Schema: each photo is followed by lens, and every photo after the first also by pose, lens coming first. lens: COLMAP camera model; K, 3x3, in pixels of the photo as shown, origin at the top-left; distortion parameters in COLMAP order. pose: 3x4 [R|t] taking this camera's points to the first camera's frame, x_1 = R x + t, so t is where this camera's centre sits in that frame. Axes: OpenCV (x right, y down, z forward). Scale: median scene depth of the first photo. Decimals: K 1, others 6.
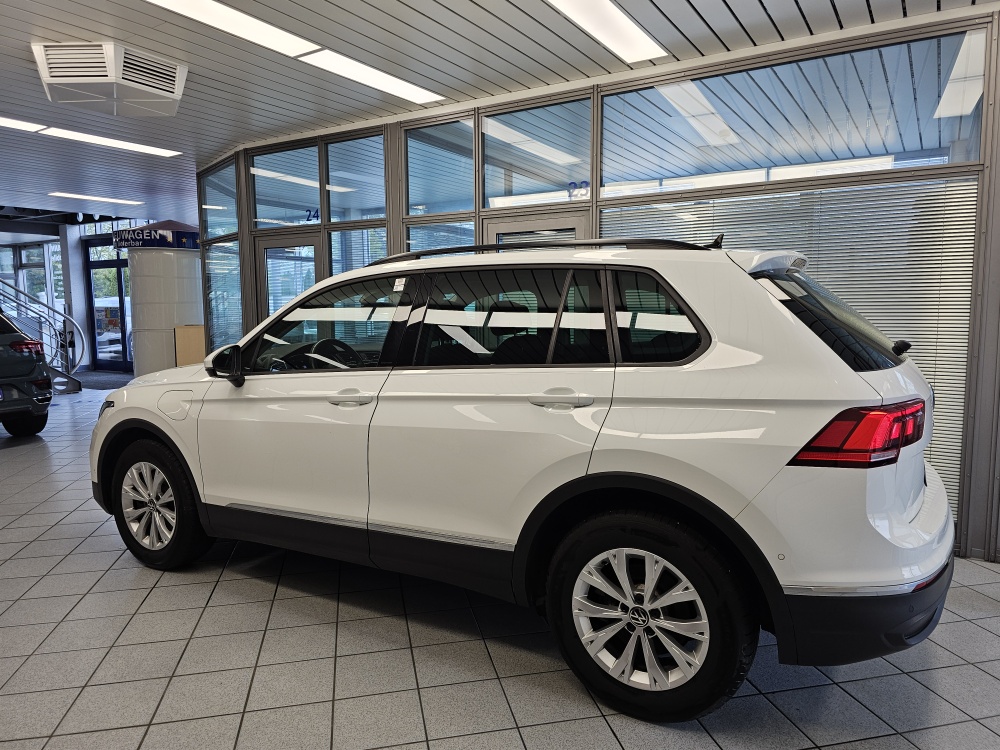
lens RADIAL K [[692.3, 0, 507.3], [0, 692.3, 377.6], [0, 0, 1]] dist [0.051487, -0.054228]
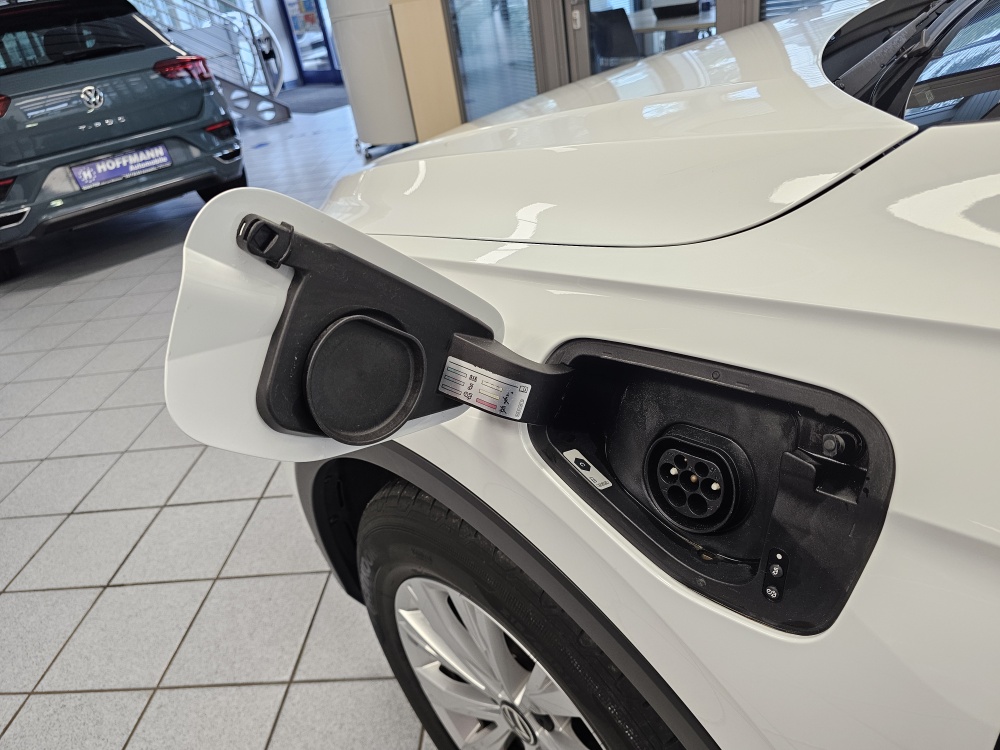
lens RADIAL K [[663.9, 0, 500.0], [0, 663.9, 375.0], [0, 0, 1]] dist [-0.003359, -0.002643]
pose [[0.955471, 0.022970, -0.294190, -0.128733], [0.108704, 0.899456, 0.423277, -0.009379], [0.274334, -0.436408, 0.856907, 0.243454]]
